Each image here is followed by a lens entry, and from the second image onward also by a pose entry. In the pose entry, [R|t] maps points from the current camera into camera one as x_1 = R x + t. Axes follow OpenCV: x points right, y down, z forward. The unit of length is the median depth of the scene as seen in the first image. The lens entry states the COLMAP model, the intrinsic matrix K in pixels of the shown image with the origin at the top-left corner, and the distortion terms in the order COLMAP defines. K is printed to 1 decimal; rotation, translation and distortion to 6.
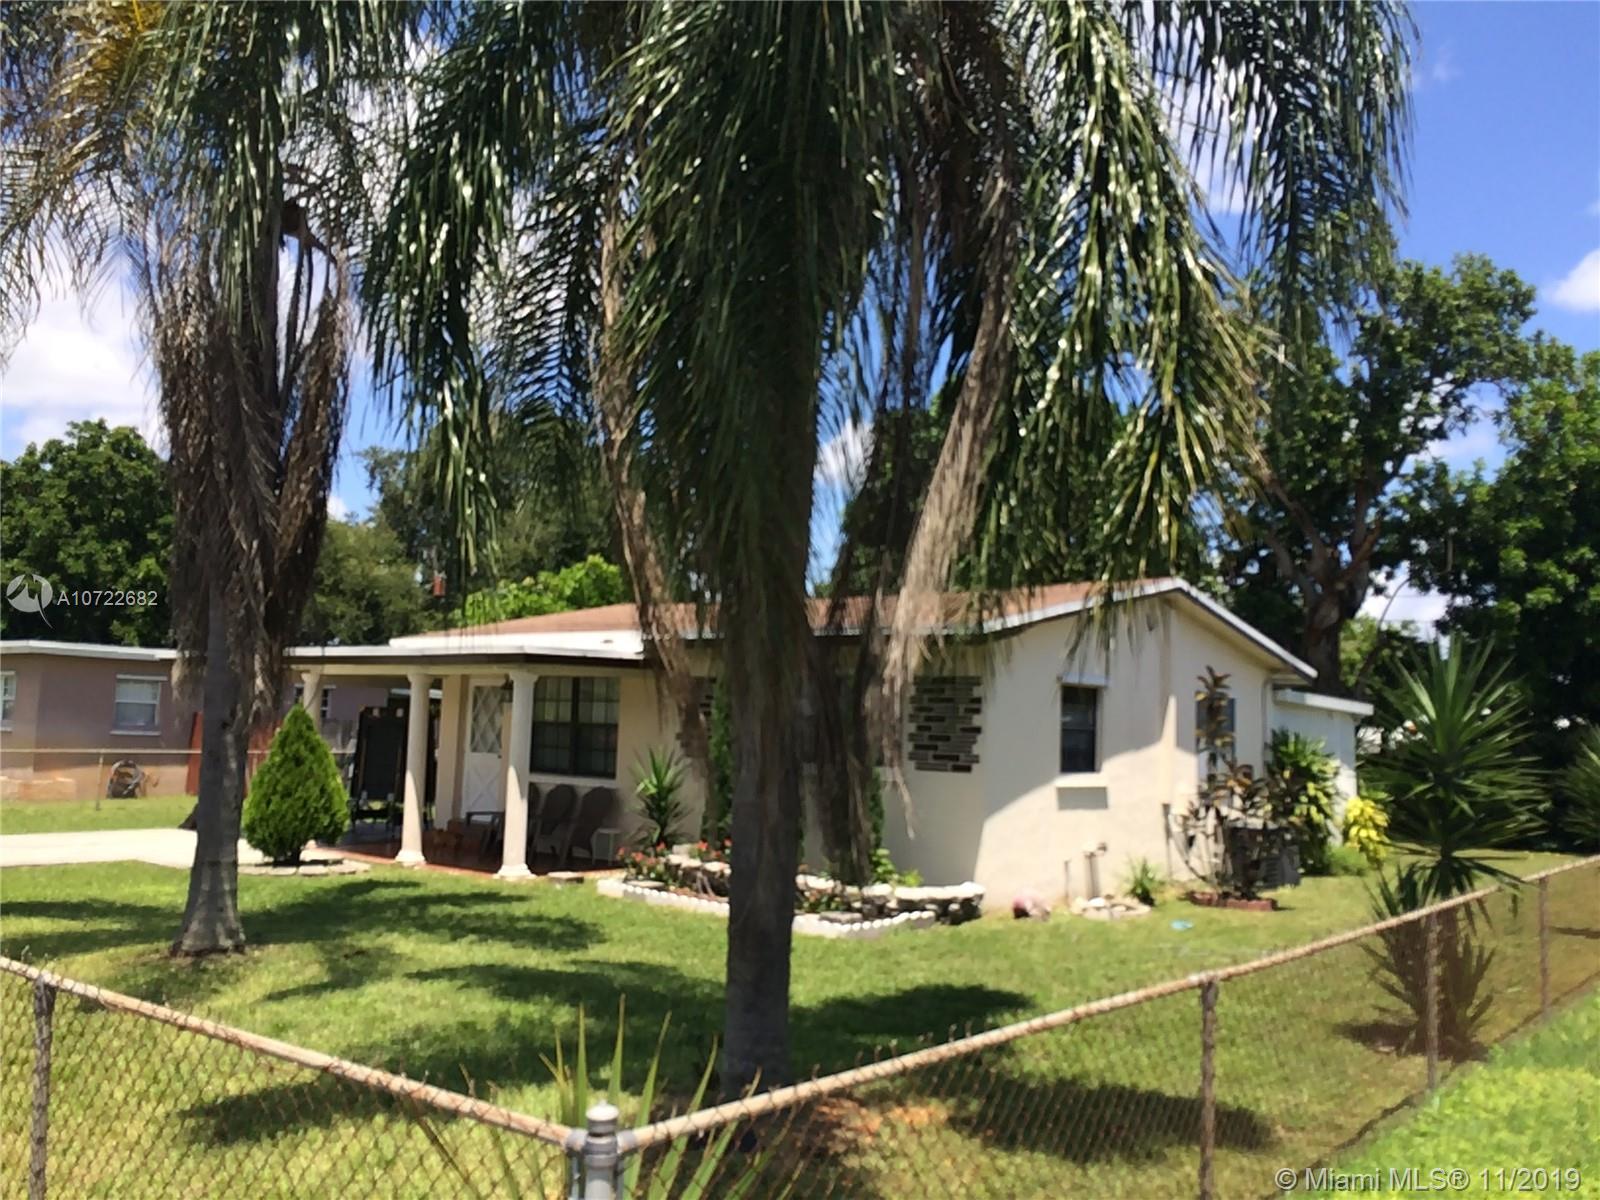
lens RADIAL K [[1337.6, 0, 786.8], [0, 1337.6, 608.7], [0, 0, 1]] dist [0.067128, -0.088412]
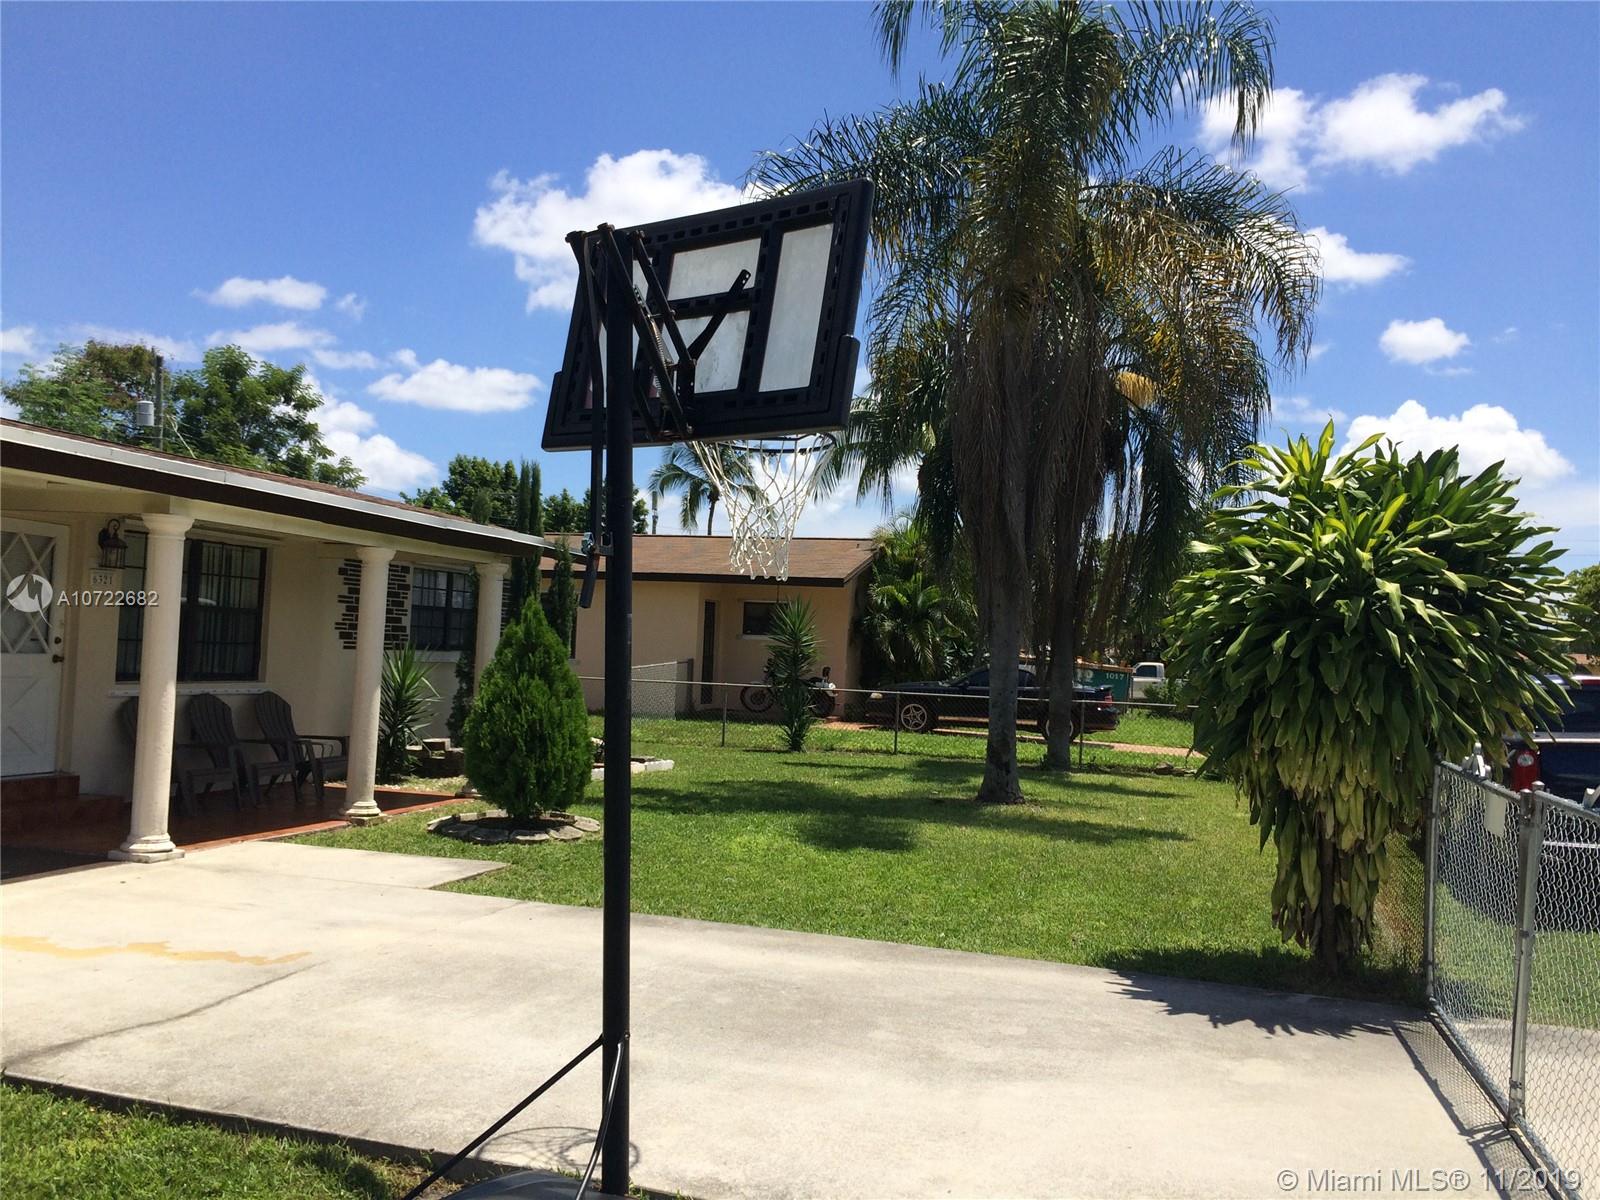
lens RADIAL K [[1368.4, 0, 785.1], [0, 1368.4, 592.7], [0, 0, 1]] dist [0.066639, -0.090371]
pose [[-0.407173, -0.011064, 0.913284, -0.977535], [-0.135121, 0.989654, -0.048252, 0.075043], [-0.903301, -0.143050, -0.404456, 1.063735]]
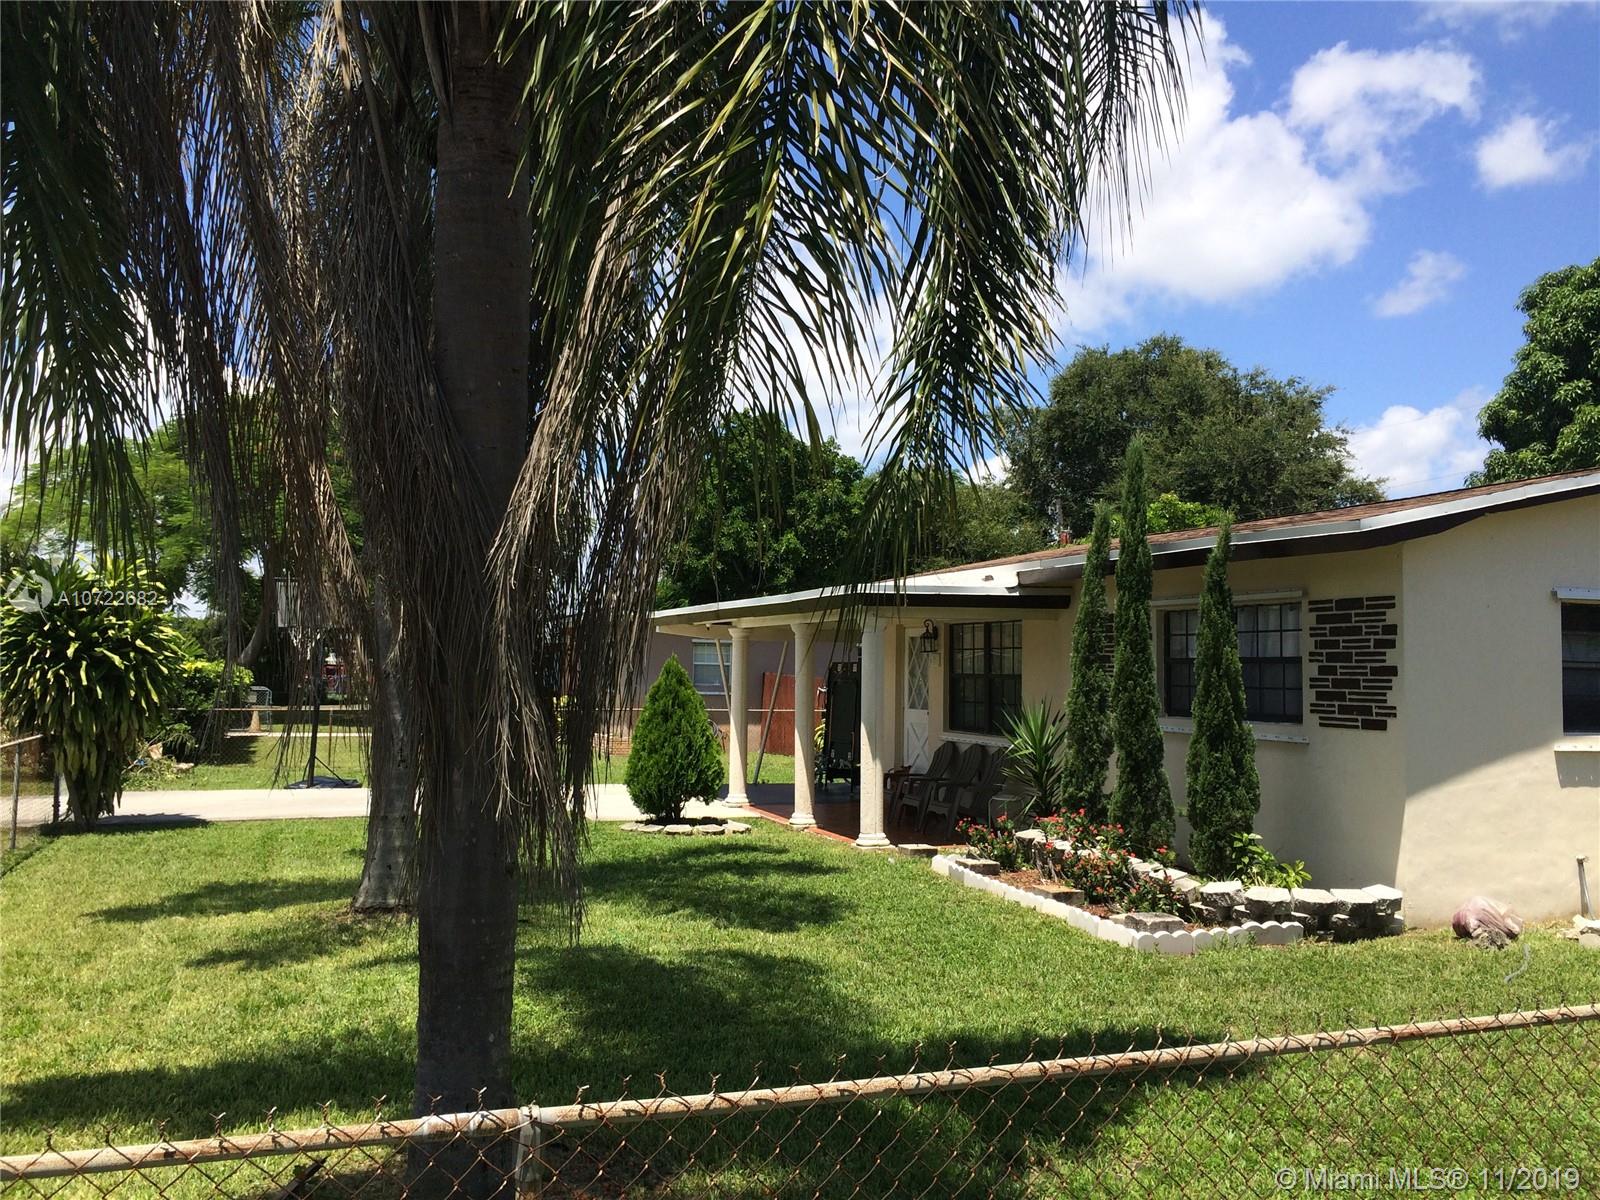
lens RADIAL K [[1370.3, 0, 799.4], [0, 1370.3, 592.6], [0, 0, 1]] dist [0.109369, -0.178849]
pose [[0.874243, -0.046812, -0.483227, 0.180178], [0.054644, 0.998504, 0.002133, 0.024372], [0.482404, -0.028270, 0.875493, 0.164613]]
